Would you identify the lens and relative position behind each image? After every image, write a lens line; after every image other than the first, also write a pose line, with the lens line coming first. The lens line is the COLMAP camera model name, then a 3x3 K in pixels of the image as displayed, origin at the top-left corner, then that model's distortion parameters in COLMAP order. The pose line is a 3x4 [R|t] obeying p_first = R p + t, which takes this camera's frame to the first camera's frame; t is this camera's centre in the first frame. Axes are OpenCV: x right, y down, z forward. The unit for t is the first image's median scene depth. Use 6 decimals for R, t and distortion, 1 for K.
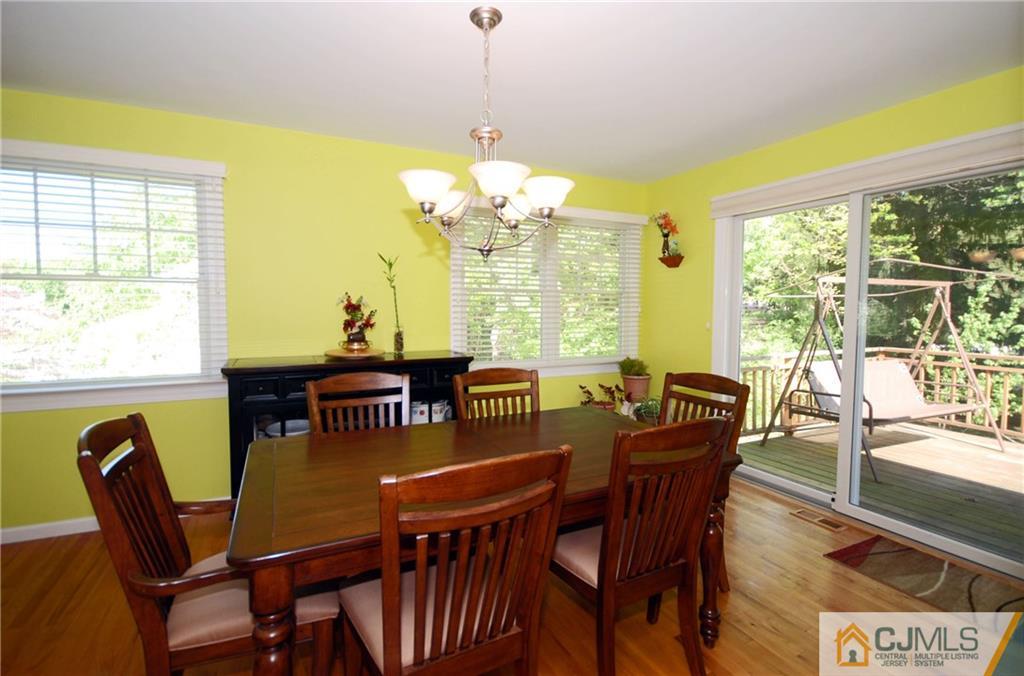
lens RADIAL K [[482.7, 0, 512.0], [0, 482.7, 338.0], [0, 0, 1]] dist [-0.000171, -0.000013]
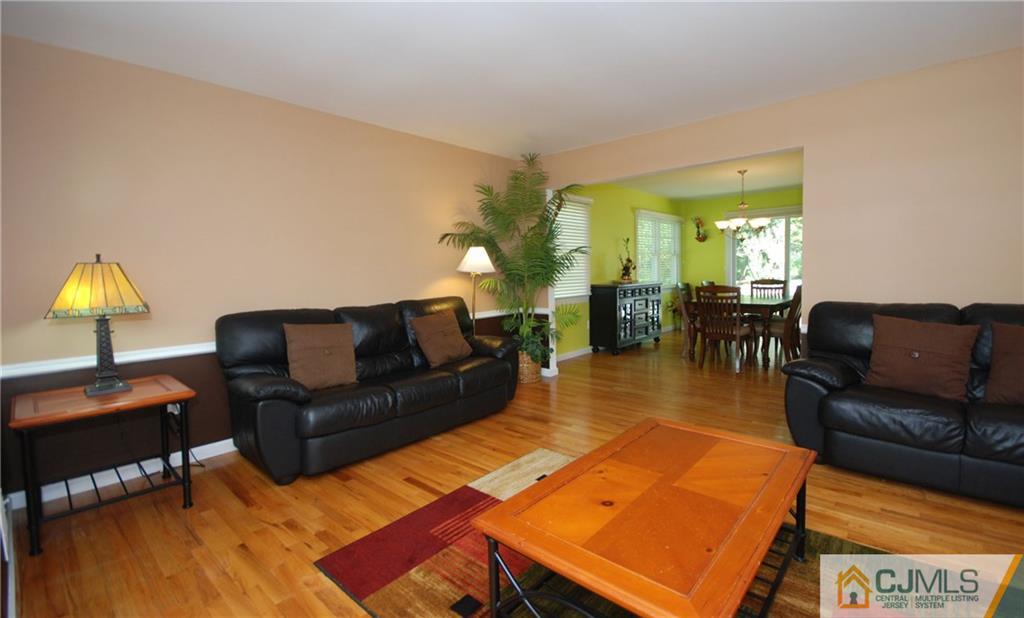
lens RADIAL K [[456.6, 0, 527.3], [0, 456.6, 307.8], [0, 0, 1]] dist [-0.001699, -0.000098]
pose [[0.918742, -0.059685, 0.390321, -1.592845], [0.053297, 0.998209, 0.027187, 0.073049], [-0.391244, -0.004175, 0.920277, -0.787091]]
